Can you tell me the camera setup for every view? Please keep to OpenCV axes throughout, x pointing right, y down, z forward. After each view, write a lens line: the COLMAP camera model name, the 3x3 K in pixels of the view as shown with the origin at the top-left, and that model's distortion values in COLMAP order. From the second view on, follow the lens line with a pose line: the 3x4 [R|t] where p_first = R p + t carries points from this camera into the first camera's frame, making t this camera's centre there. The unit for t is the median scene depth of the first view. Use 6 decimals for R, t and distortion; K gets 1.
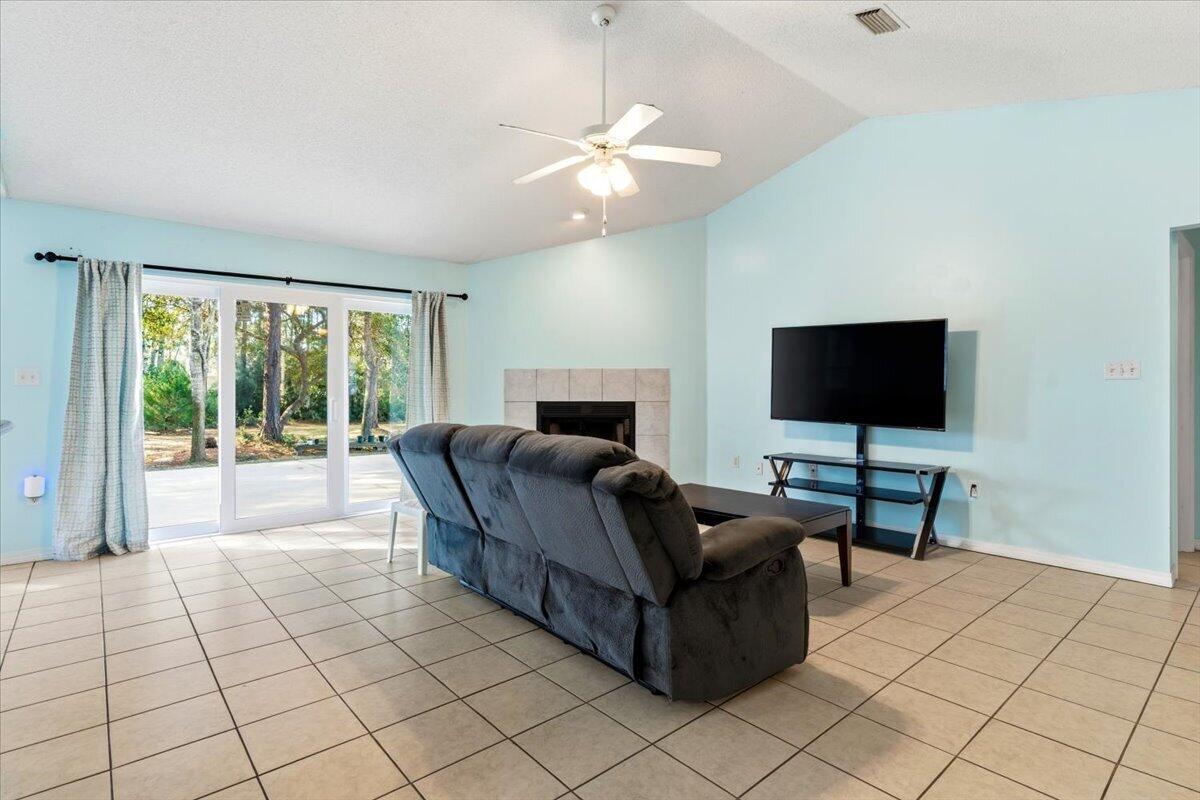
lens RADIAL K [[594.4, 0, 600.5], [0, 594.4, 392.5], [0, 0, 1]] dist [0.001041, 0.000228]
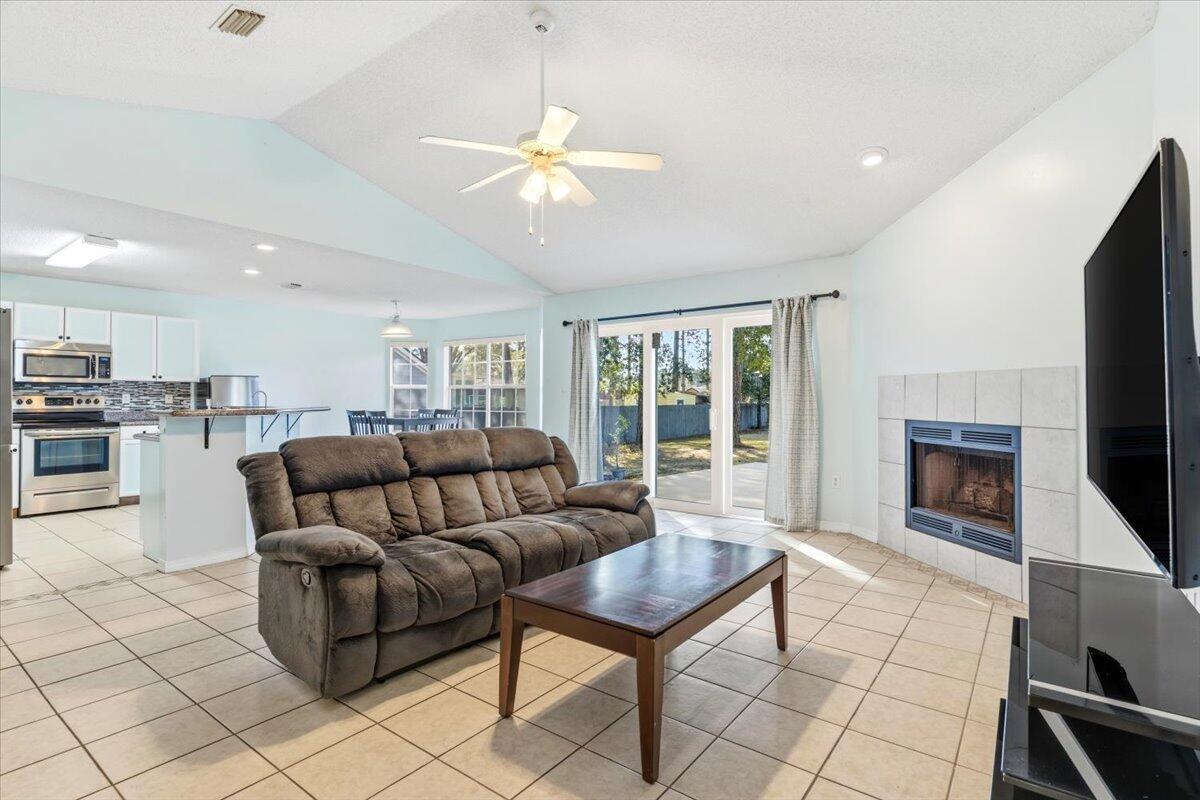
lens RADIAL K [[594.4, 0, 600.5], [0, 594.4, 392.5], [0, 0, 1]] dist [0.001041, 0.000228]
pose [[0.212677, -0.002703, -0.977119, 0.642113], [-0.001449, 0.999994, -0.003082, -0.018183], [0.977121, 0.002072, 0.212672, 0.577862]]
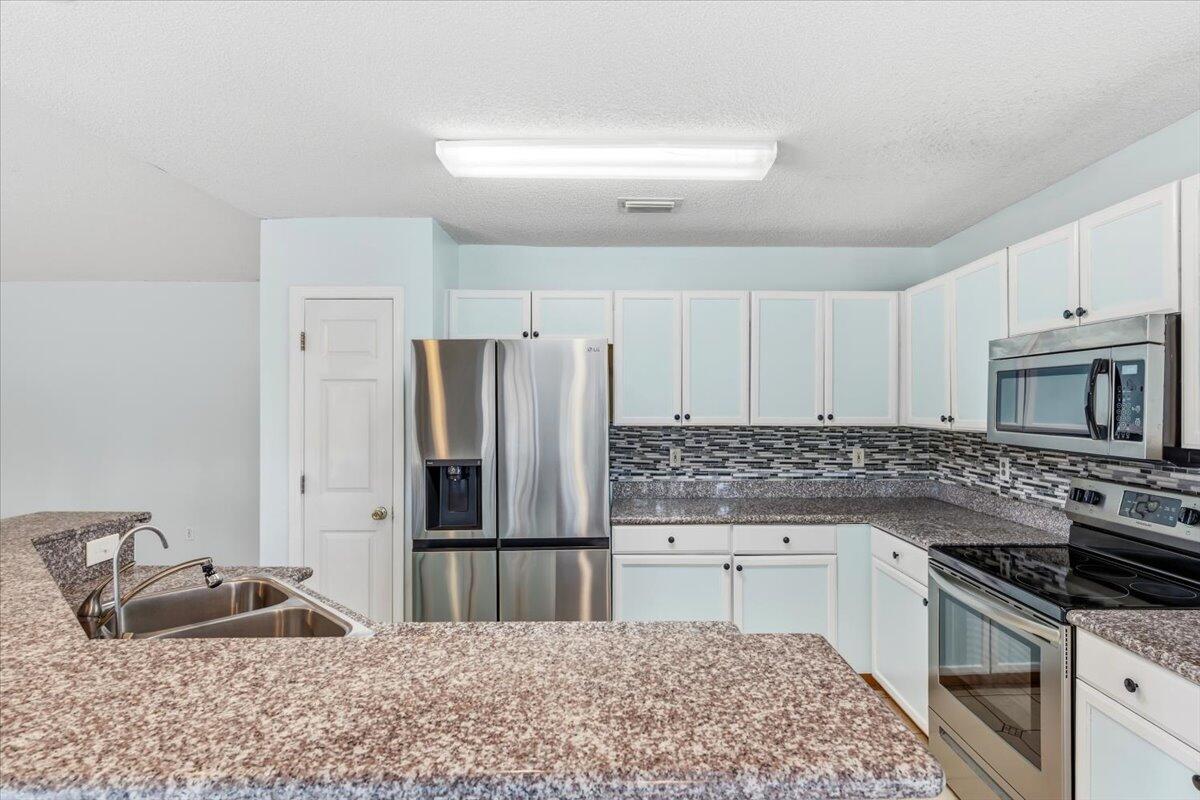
lens RADIAL K [[611.5, 0, 628.4], [0, 611.5, 398.7], [0, 0, 1]] dist [0.002140, 0.000555]
pose [[-0.769188, 0.007757, 0.638976, -0.844320], [0.001130, 0.999941, -0.010780, -0.072022], [-0.639022, -0.007570, -0.769151, 0.270176]]
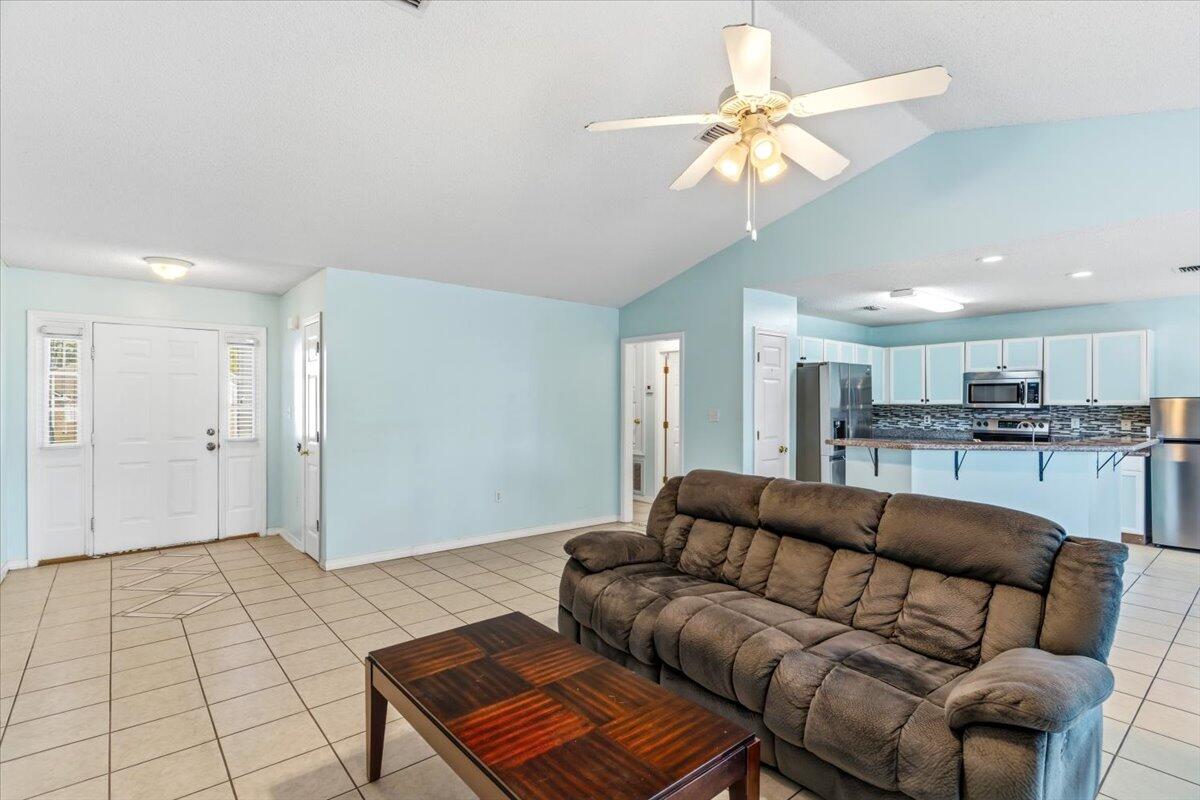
lens RADIAL K [[575.1, 0, 594.5], [0, 575.1, 400.5], [0, 0, 1]] dist [0.003048, 0.000056]
pose [[-0.999907, 0.000914, 0.013618, 0.116565], [0.000857, 0.999991, -0.004191, -0.053213], [-0.013621, -0.004179, -0.999898, 1.098786]]
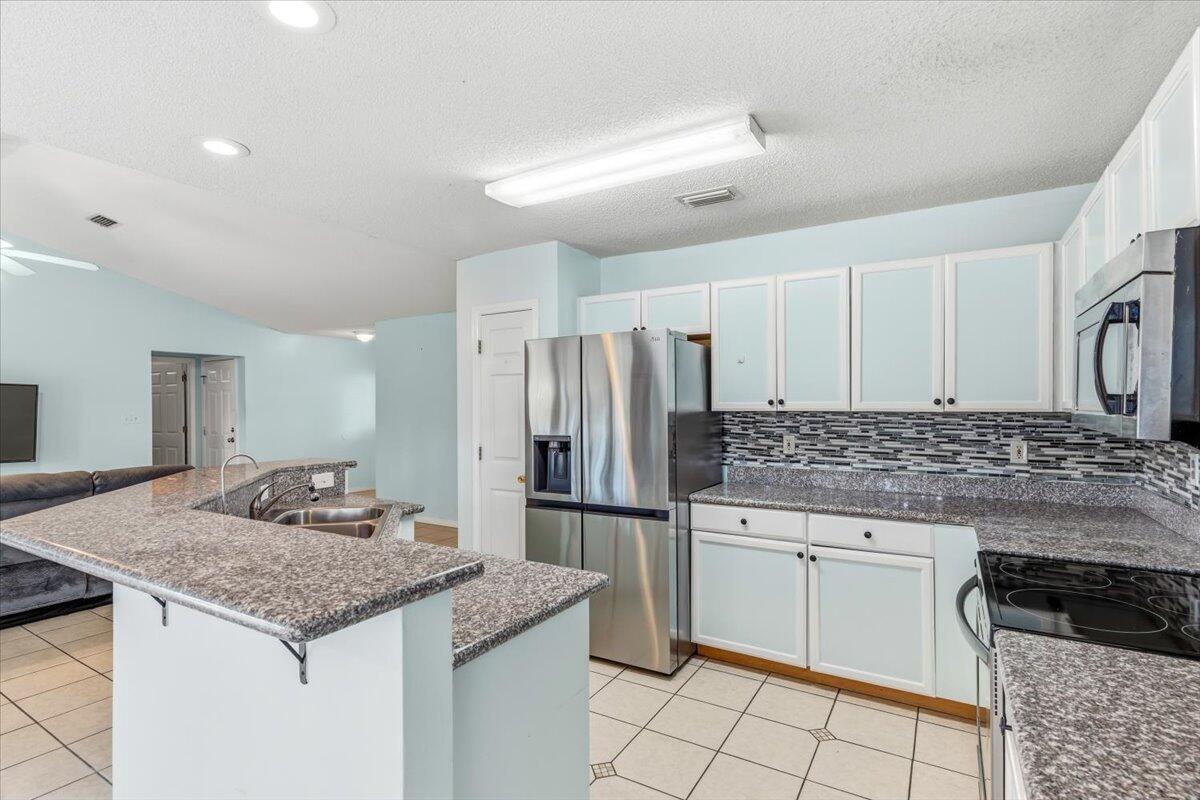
lens RADIAL K [[576.6, 0, 600.0], [0, 576.6, 400.0], [0, 0, 1]] dist [0.000885, 0.000617]
pose [[-0.319186, 0.011354, 0.947624, -0.996437], [0.004119, 0.999935, -0.010594, -0.055348], [-0.947683, 0.000522, -0.319212, 0.095324]]
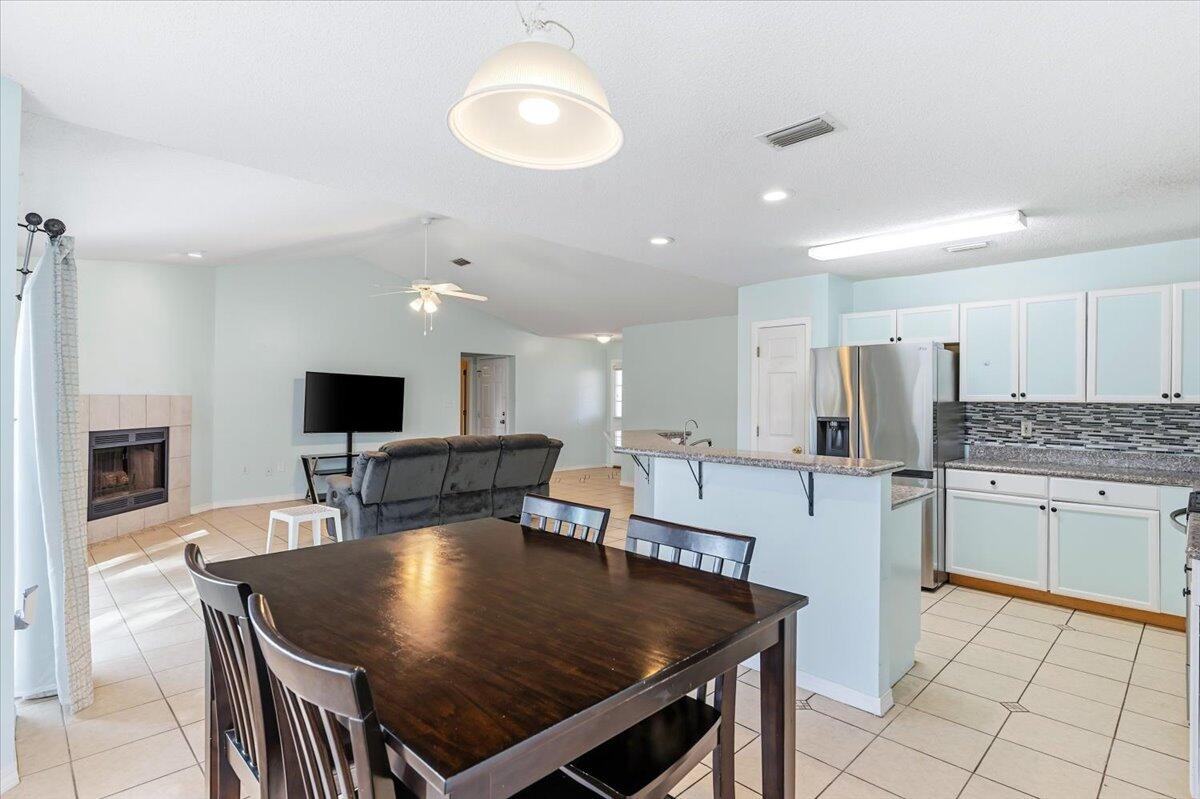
lens RADIAL K [[594.4, 0, 600.5], [0, 594.4, 392.0], [0, 0, 1]] dist [0.001041, 0.000228]
pose [[-0.076091, 0.010828, 0.997042, -1.267334], [-0.008672, 0.999896, -0.011521, -0.048251], [-0.997063, -0.009523, -0.075989, 0.376387]]
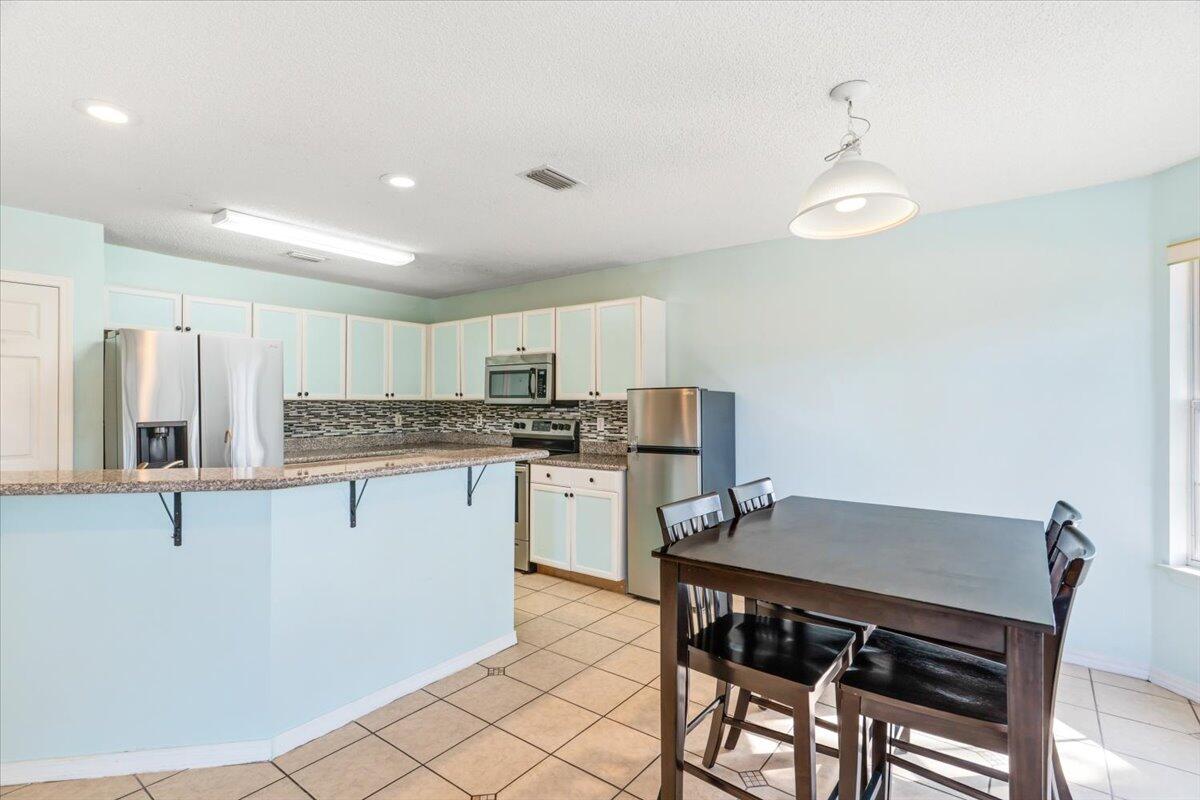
lens RADIAL K [[575.1, 0, 594.5], [0, 575.1, 400.5], [0, 0, 1]] dist [0.003048, 0.000056]
pose [[-0.978793, 0.003250, -0.204824, -0.732235], [0.003467, 0.999994, -0.000701, -0.045744], [0.204820, -0.001396, -0.978799, 0.741447]]
